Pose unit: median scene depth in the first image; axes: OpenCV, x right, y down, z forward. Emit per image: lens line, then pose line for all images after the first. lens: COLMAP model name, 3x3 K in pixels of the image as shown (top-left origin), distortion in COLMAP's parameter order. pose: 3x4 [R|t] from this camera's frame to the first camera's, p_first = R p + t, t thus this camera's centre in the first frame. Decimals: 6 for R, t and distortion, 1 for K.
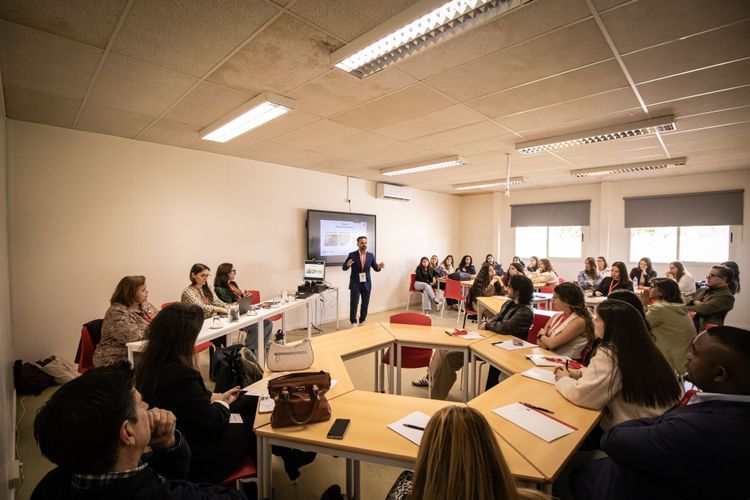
lens RADIAL K [[357.7, 0, 375.0], [0, 357.7, 250.0], [0, 0, 1]] dist [-0.025909, -0.001802]
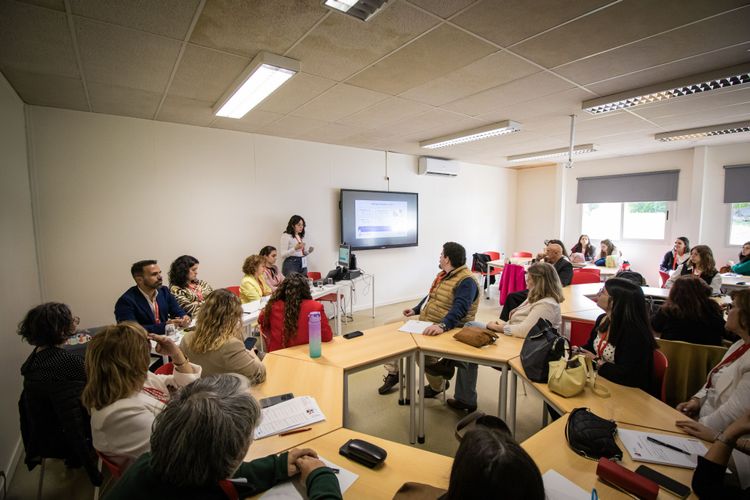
lens RADIAL K [[357.7, 0, 375.0], [0, 357.7, 250.0], [0, 0, 1]] dist [-0.025909, -0.001802]
pose [[0.987698, 0.003819, -0.156325, 0.051461], [0.006237, 0.997944, 0.063789, -0.016185], [0.156247, -0.063979, 0.985644, 0.104292]]
